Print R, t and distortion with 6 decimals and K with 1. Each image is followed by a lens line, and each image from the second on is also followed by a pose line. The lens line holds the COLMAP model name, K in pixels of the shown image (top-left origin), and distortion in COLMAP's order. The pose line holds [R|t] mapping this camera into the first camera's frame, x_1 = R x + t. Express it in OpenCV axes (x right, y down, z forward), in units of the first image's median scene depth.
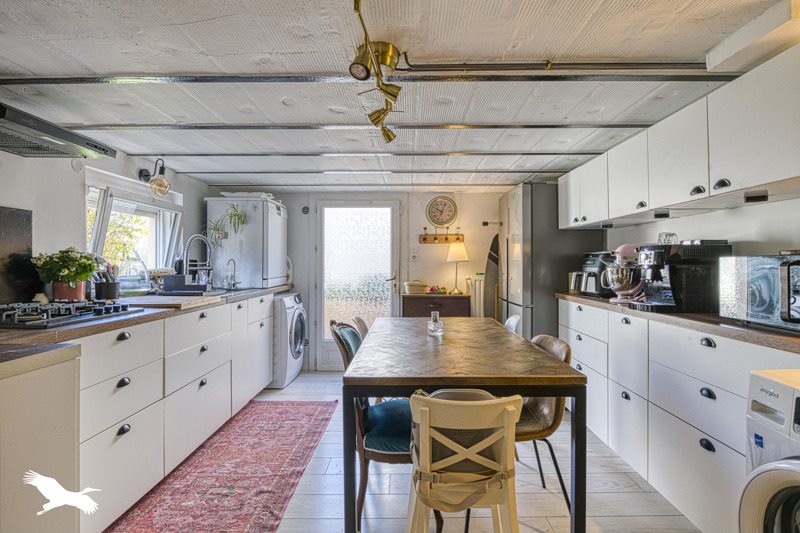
lens RADIAL K [[417.6, 0, 400.3], [0, 417.6, 260.4], [0, 0, 1]] dist [-0.004777, -0.000196]
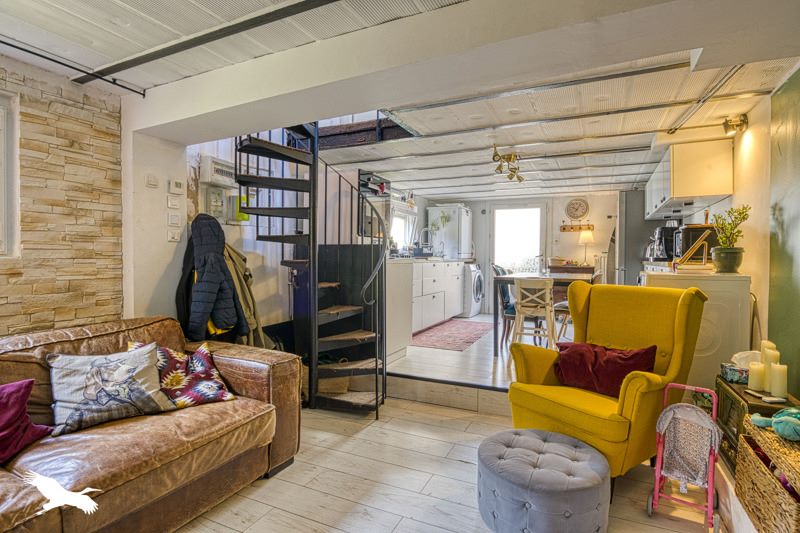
lens RADIAL K [[417.6, 0, 400.8], [0, 417.6, 261.0], [0, 0, 1]] dist [-0.004777, -0.000196]
pose [[0.910680, 0.012400, -0.412926, 0.152219], [-0.007038, 0.999870, 0.014503, 0.047850], [0.413052, -0.010301, 0.910649, -0.609065]]
